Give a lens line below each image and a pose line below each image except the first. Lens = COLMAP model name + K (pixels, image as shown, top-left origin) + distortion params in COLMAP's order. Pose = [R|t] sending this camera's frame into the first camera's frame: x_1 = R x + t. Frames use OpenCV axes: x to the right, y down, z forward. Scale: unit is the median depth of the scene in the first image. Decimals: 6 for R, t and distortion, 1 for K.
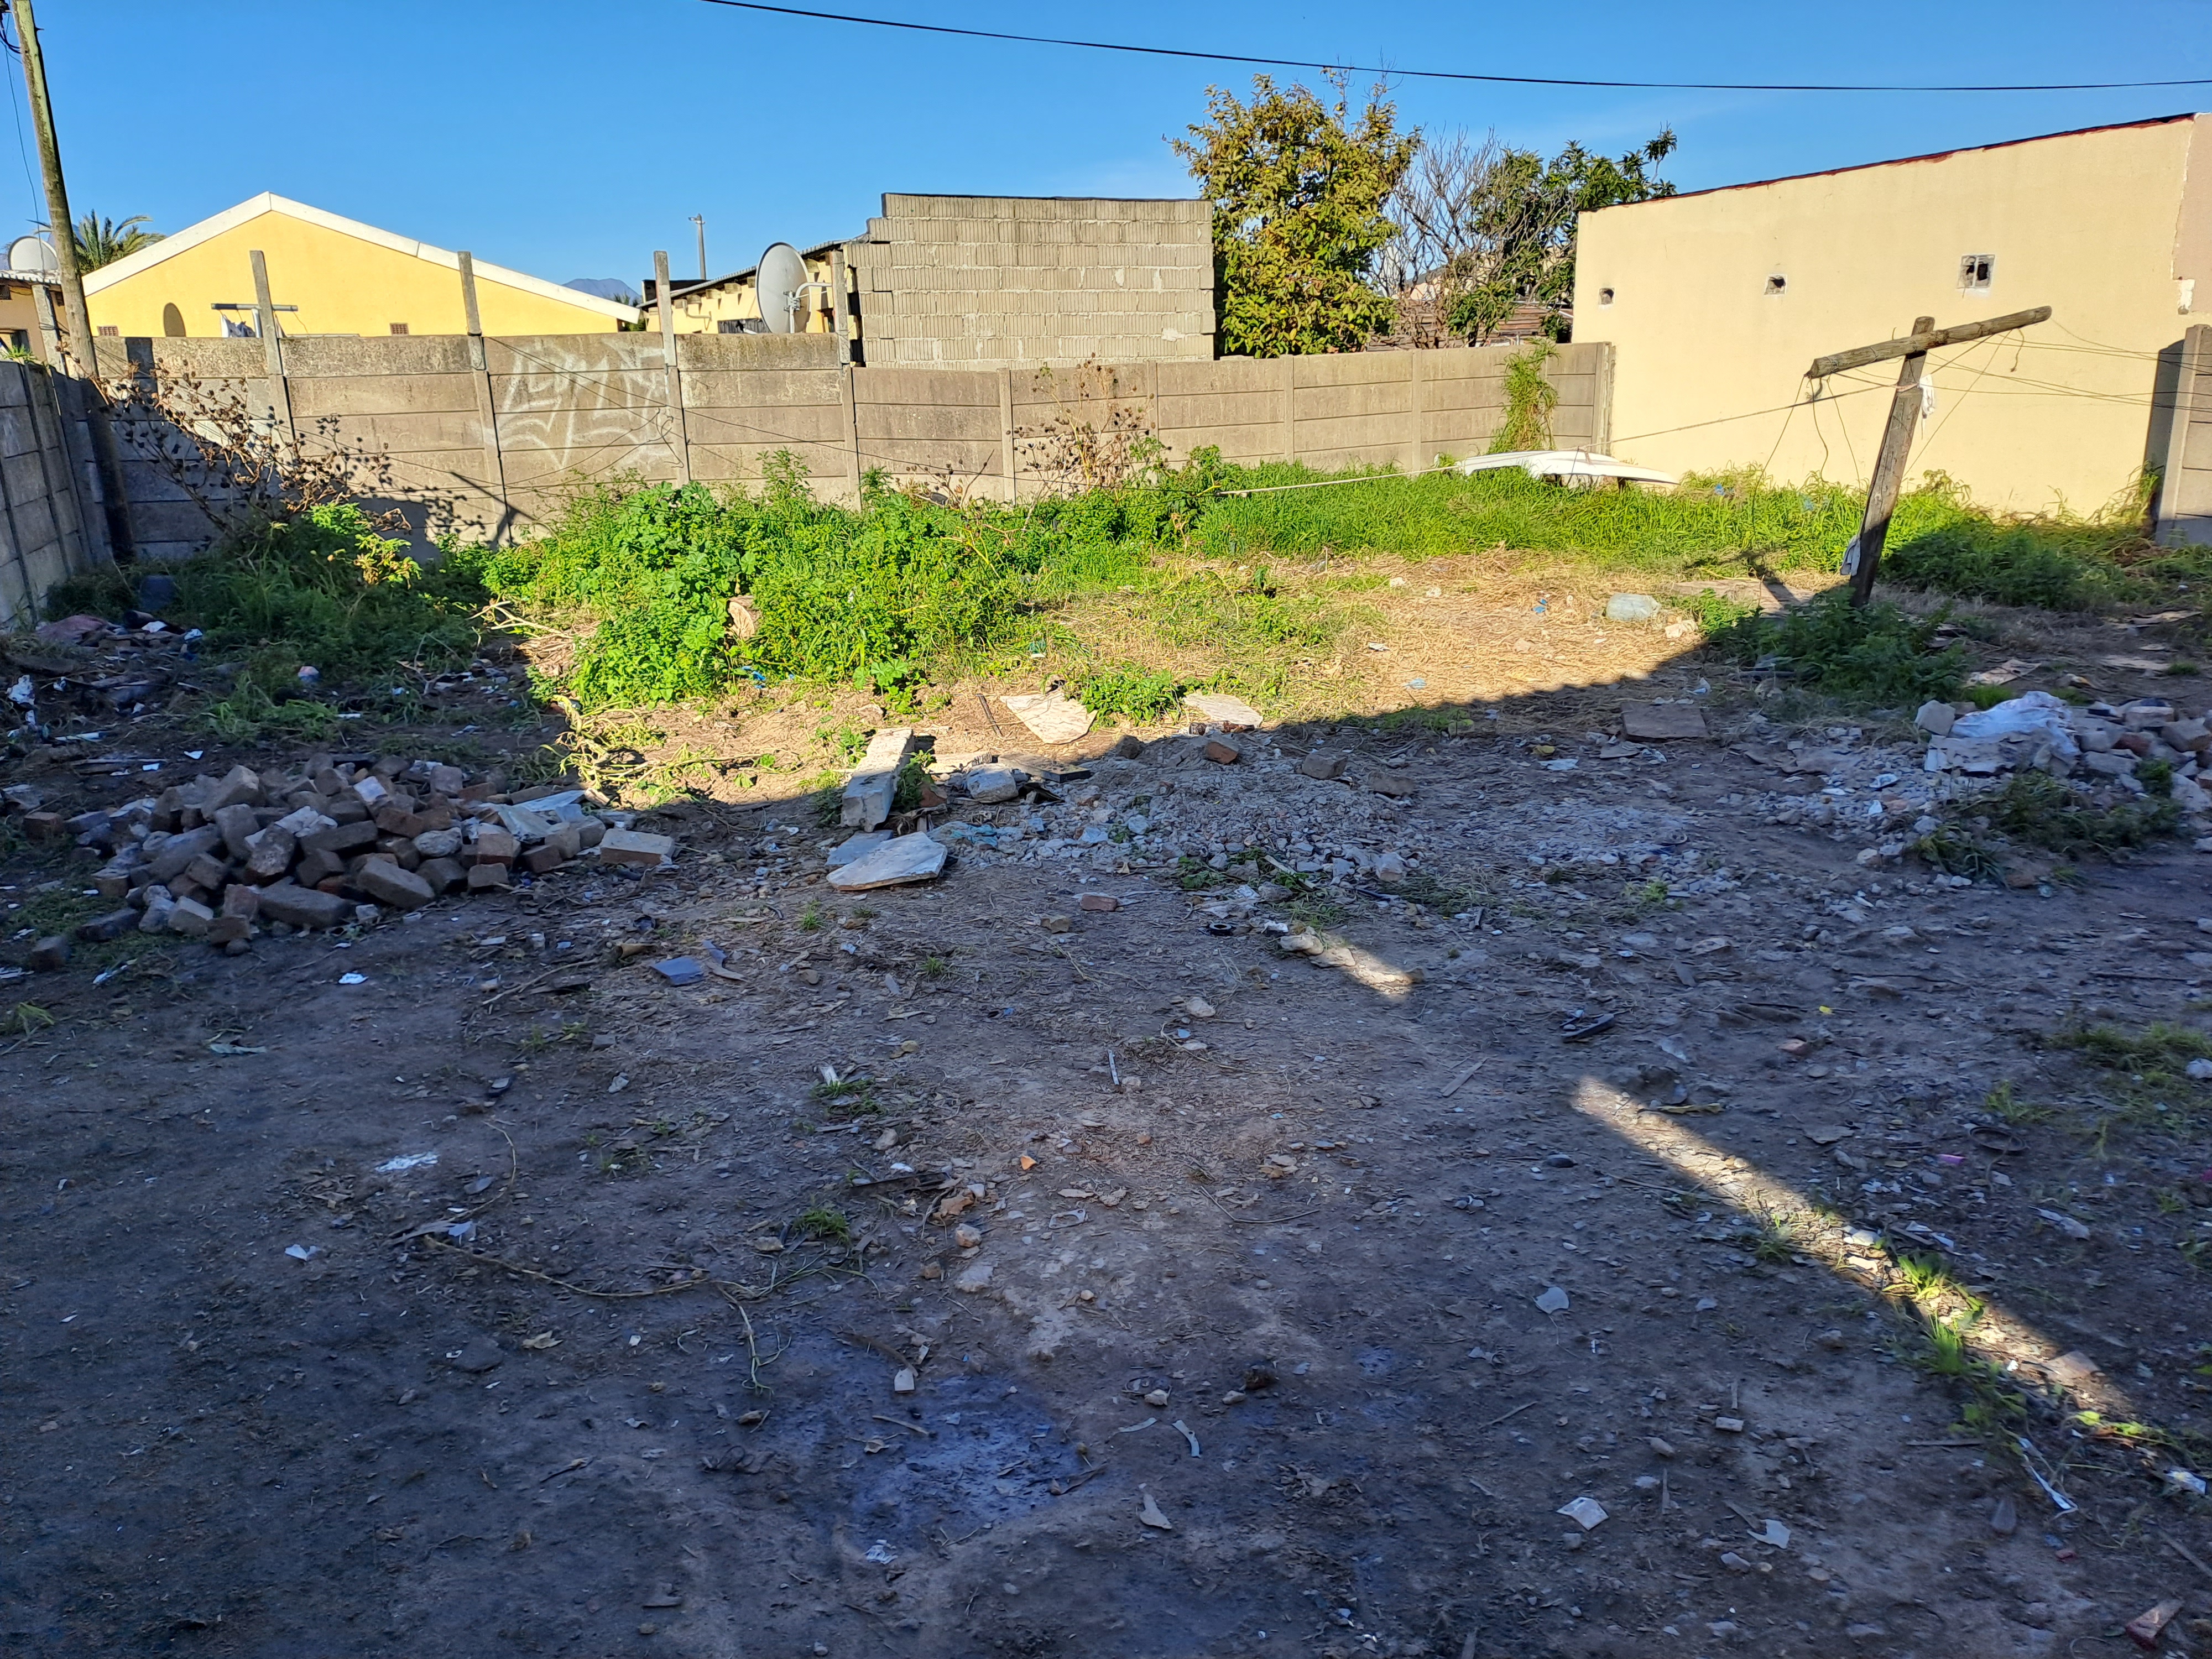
lens RADIAL K [[1600.4, 0, 1106.5], [0, 1600.4, 837.6], [0, 0, 1]] dist [0.070870, -0.067133]
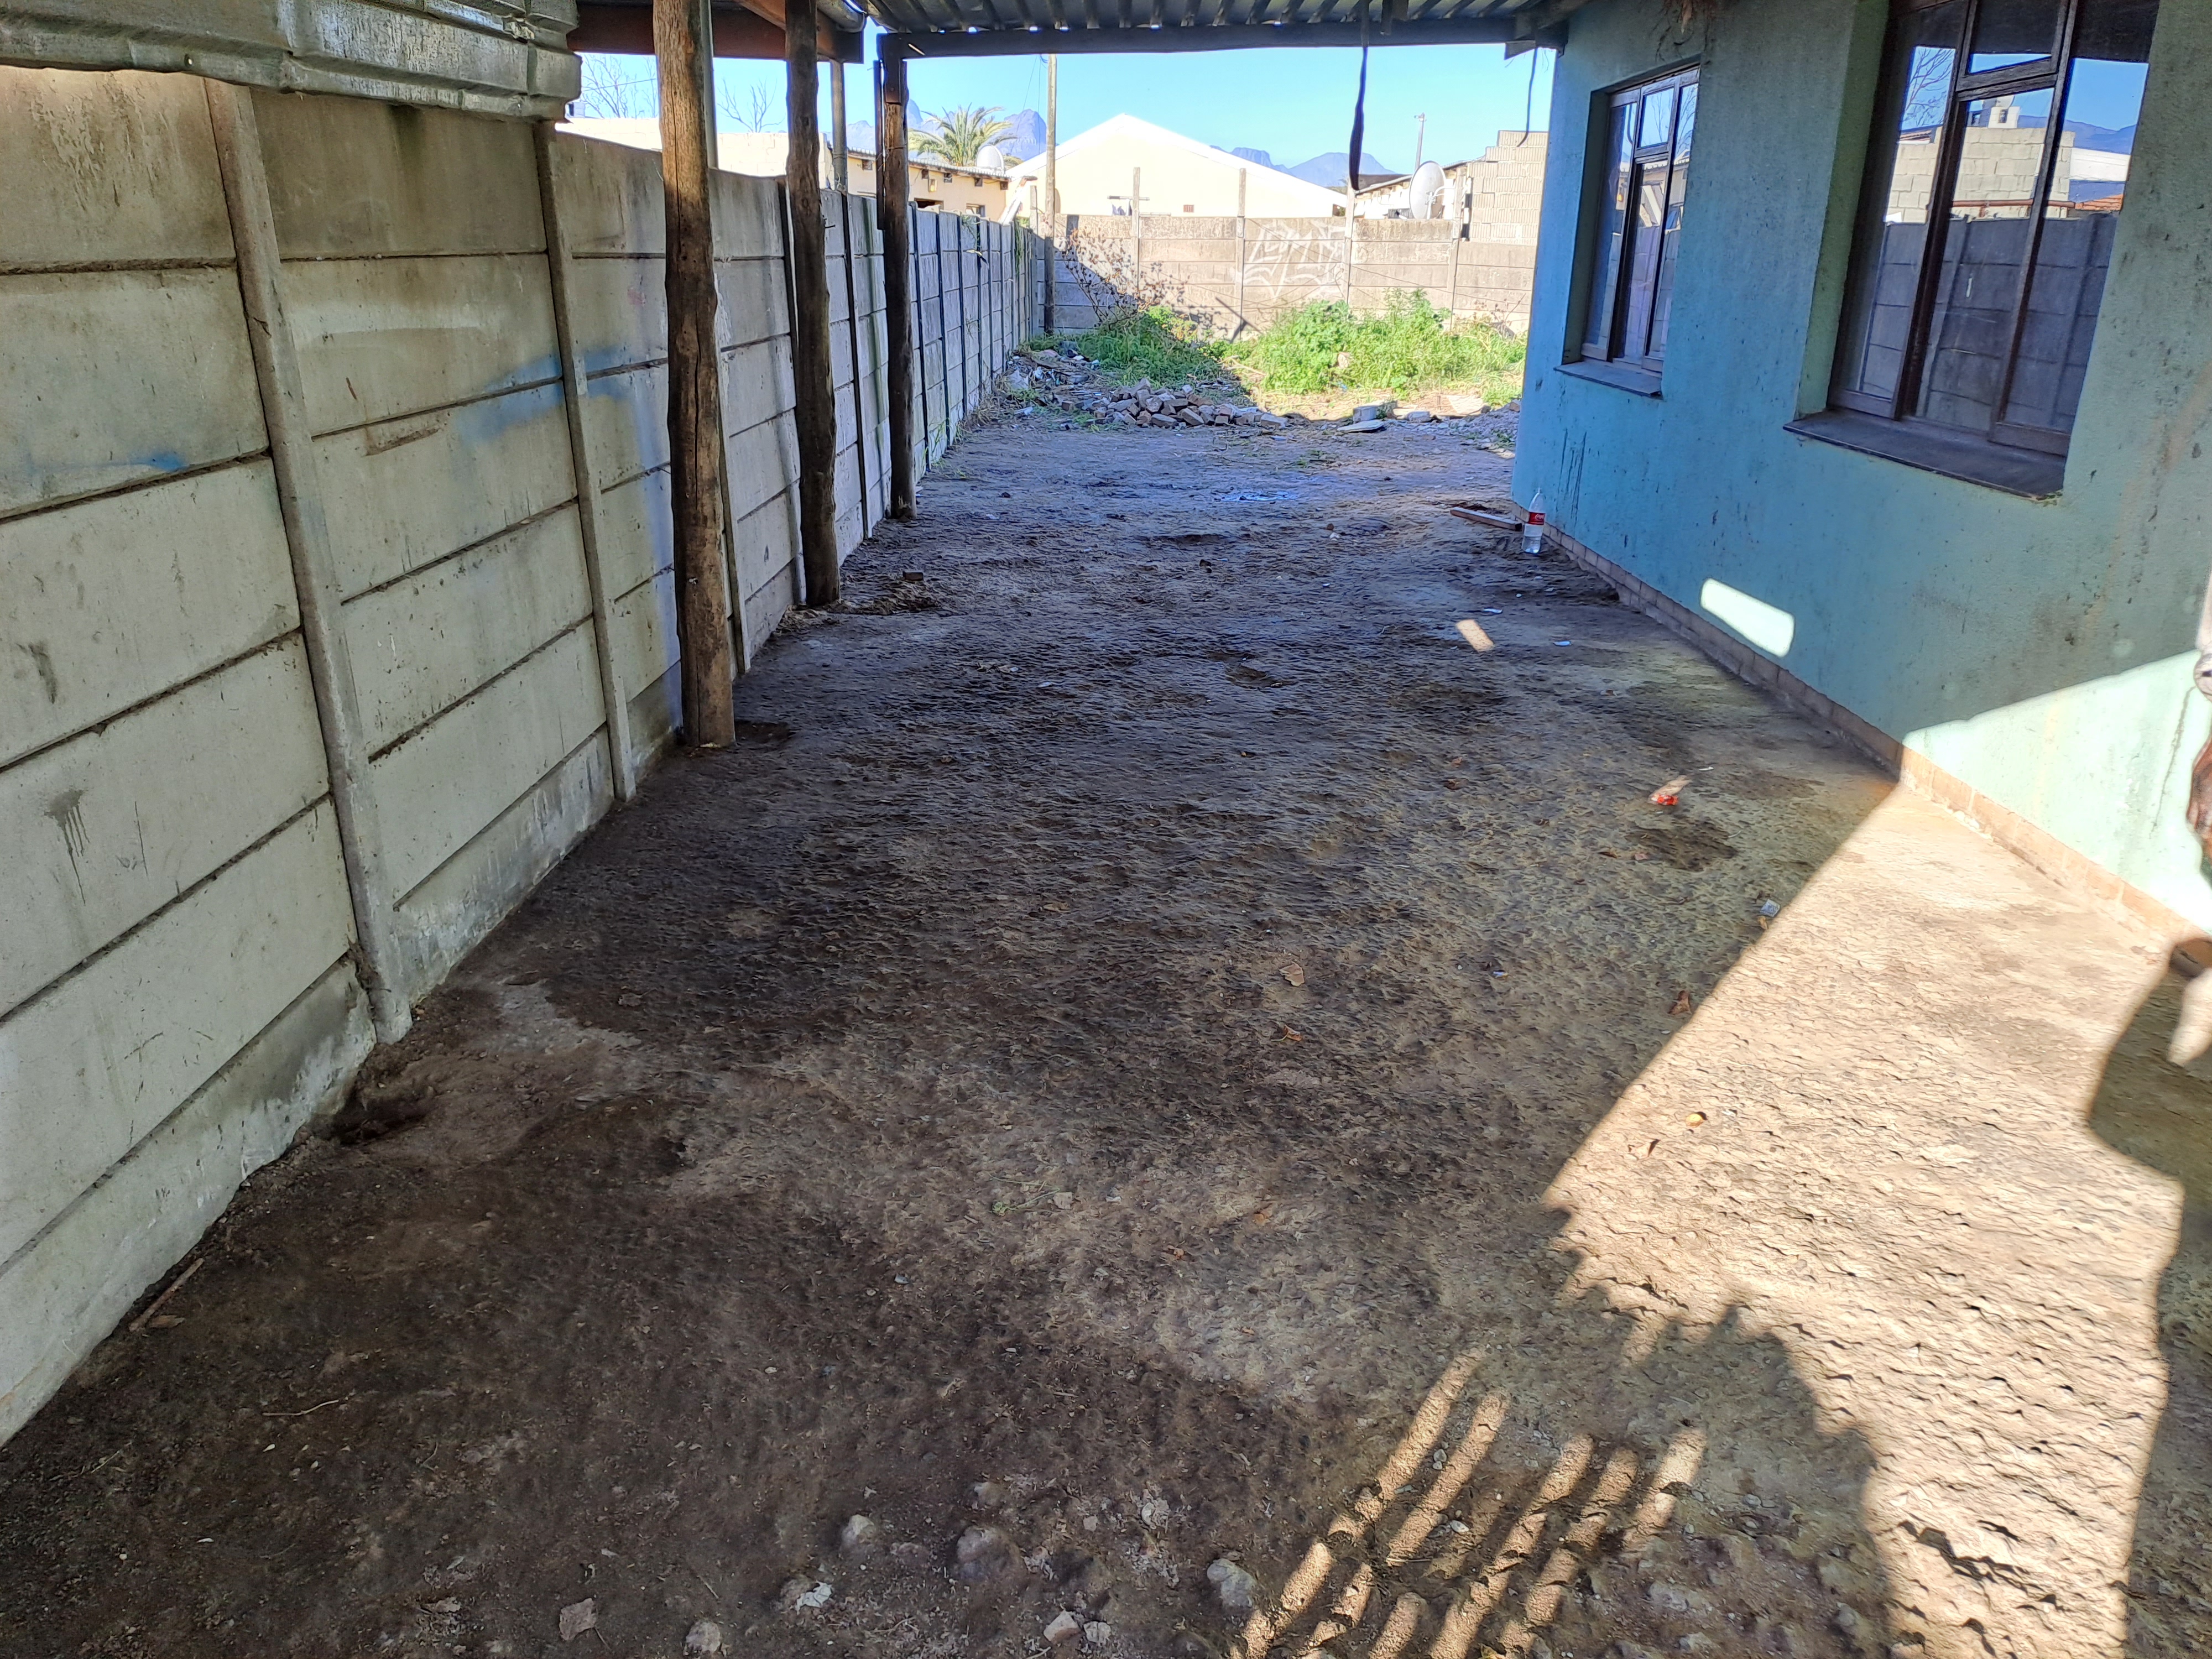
lens RADIAL K [[1600.4, 0, 1096.3], [0, 1600.4, 823.4], [0, 0, 1]] dist [0.070870, -0.067133]
pose [[0.907711, 0.173311, -0.382130, 0.242606], [-0.149907, 0.984554, 0.090447, 0.195812], [0.391903, -0.024816, 0.919672, -0.666191]]
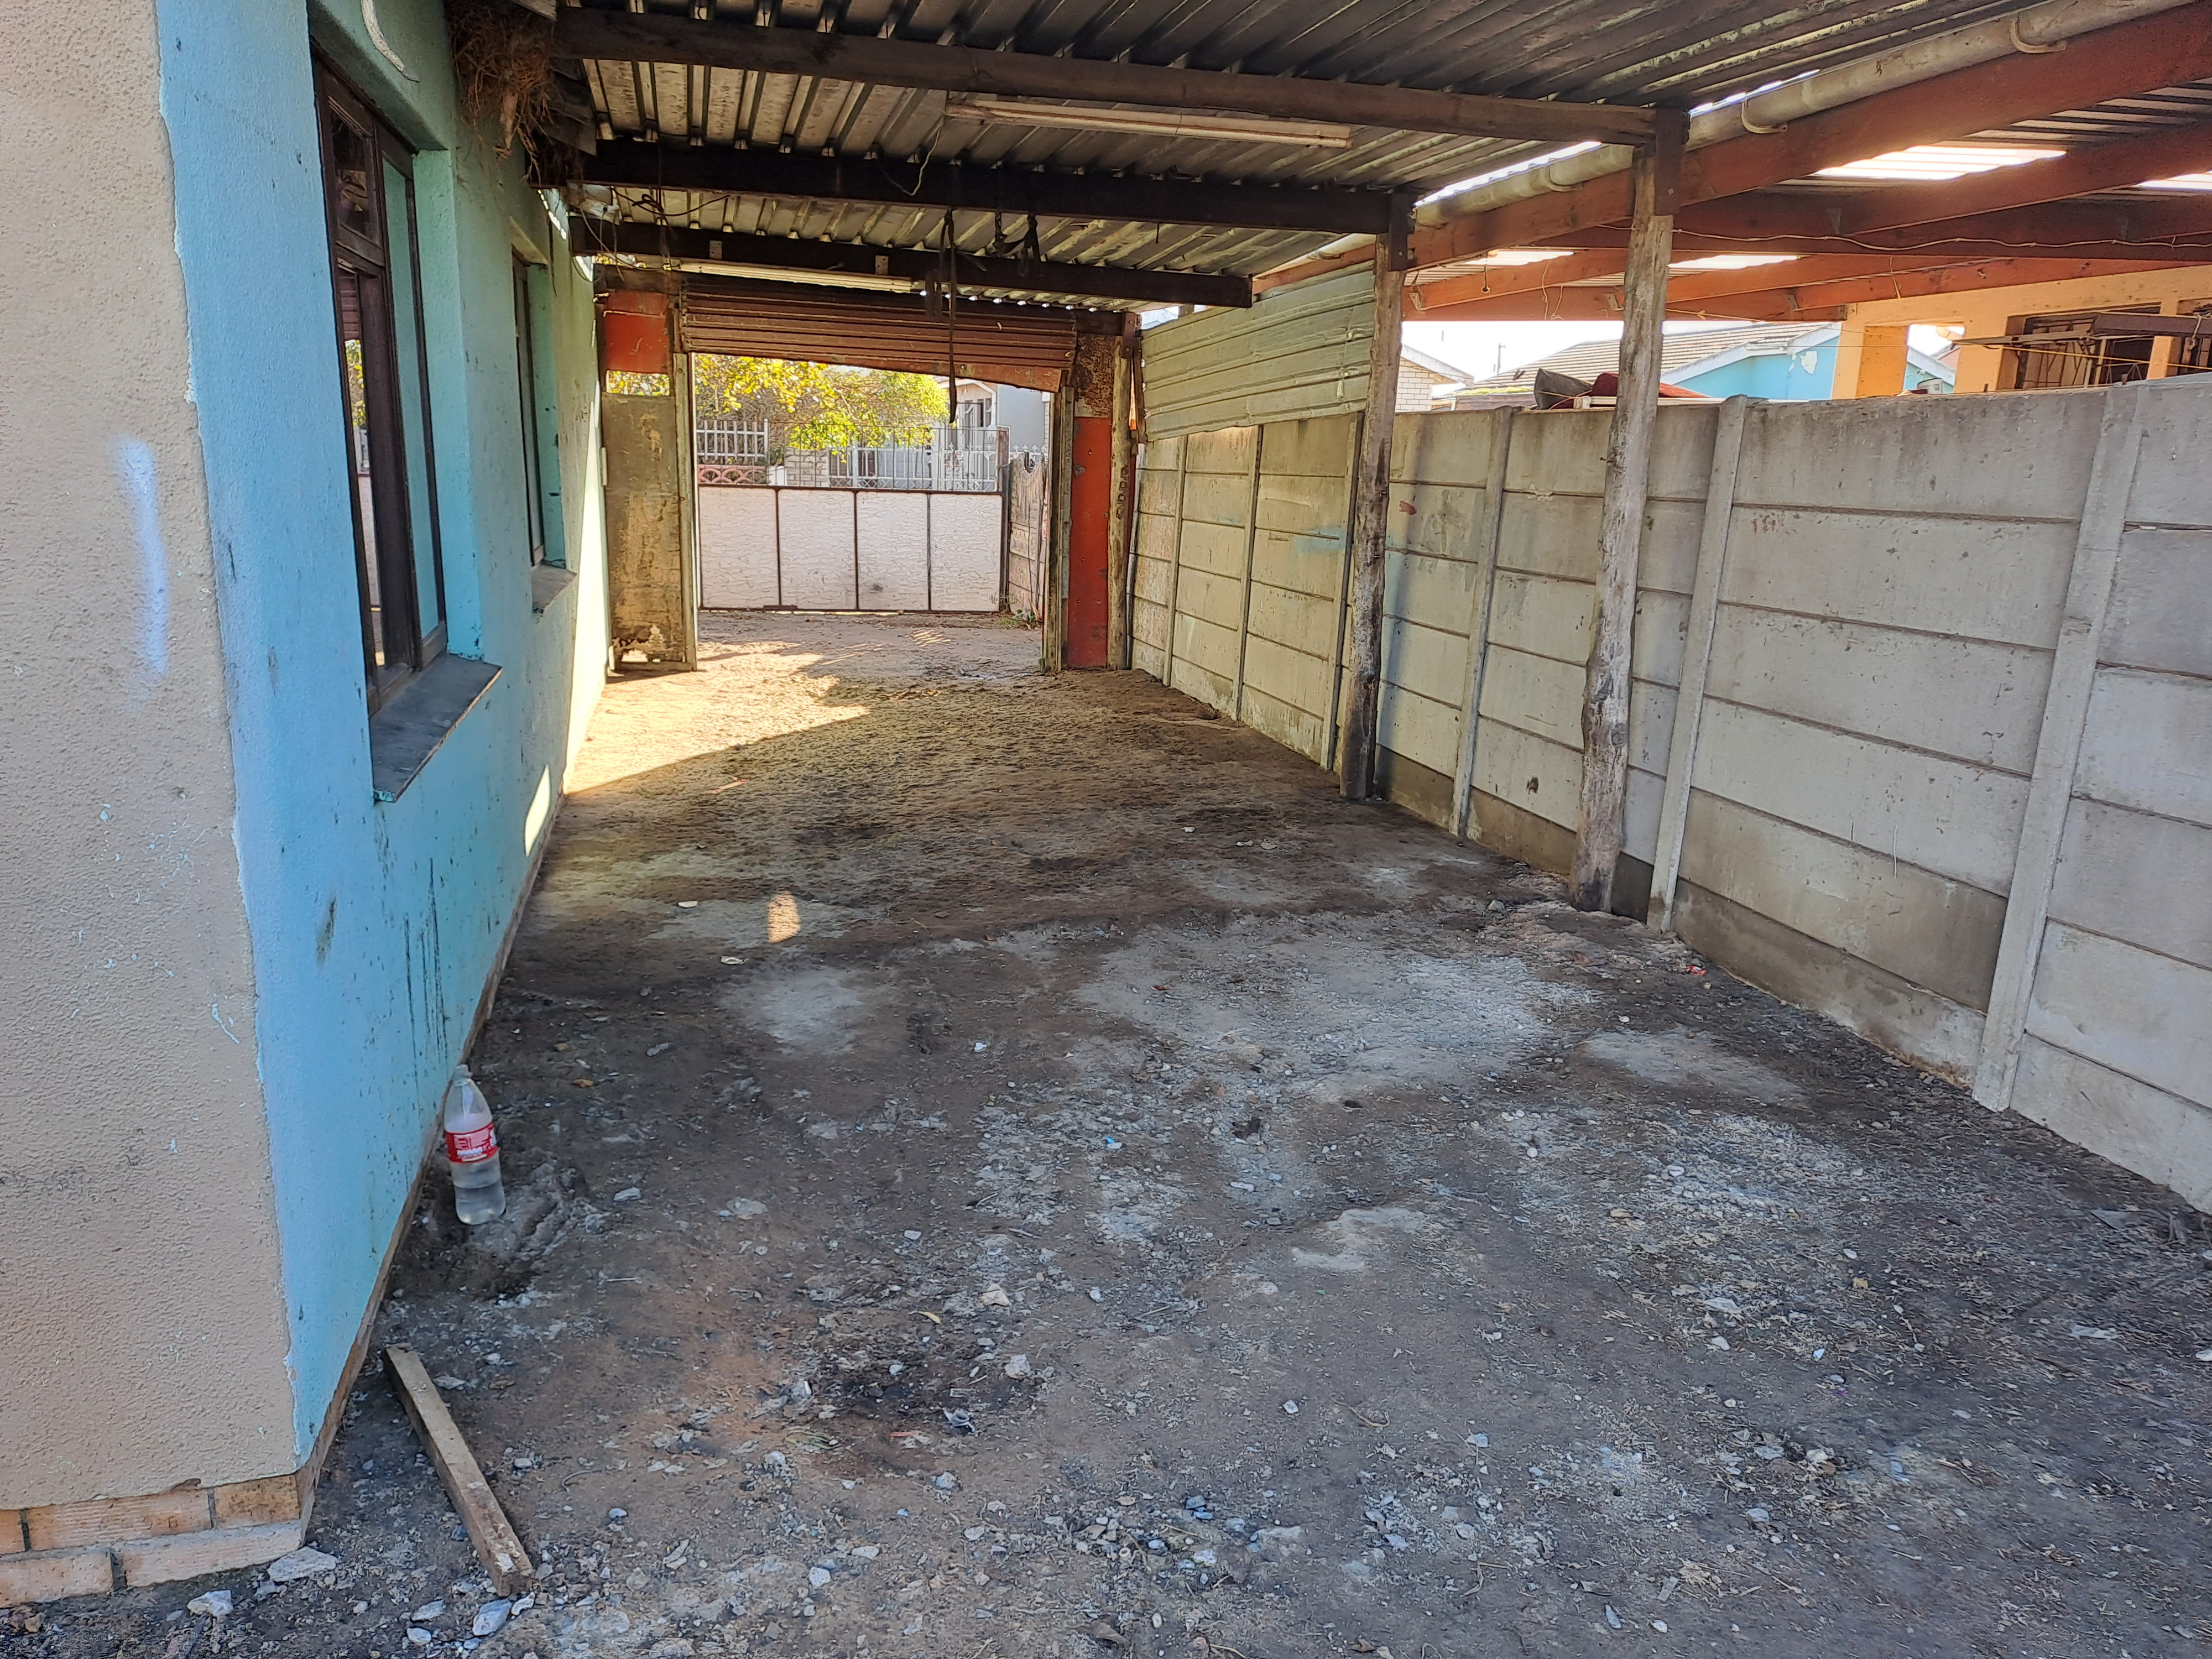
lens RADIAL K [[1600.4, 0, 1103.1], [0, 1600.4, 838.4], [0, 0, 1]] dist [0.070870, -0.067133]
pose [[-0.986072, -0.031709, 0.163270, -0.283408], [0.053146, 0.870120, 0.489965, -0.334561], [-0.157601, 0.491818, -0.856316, 1.155494]]
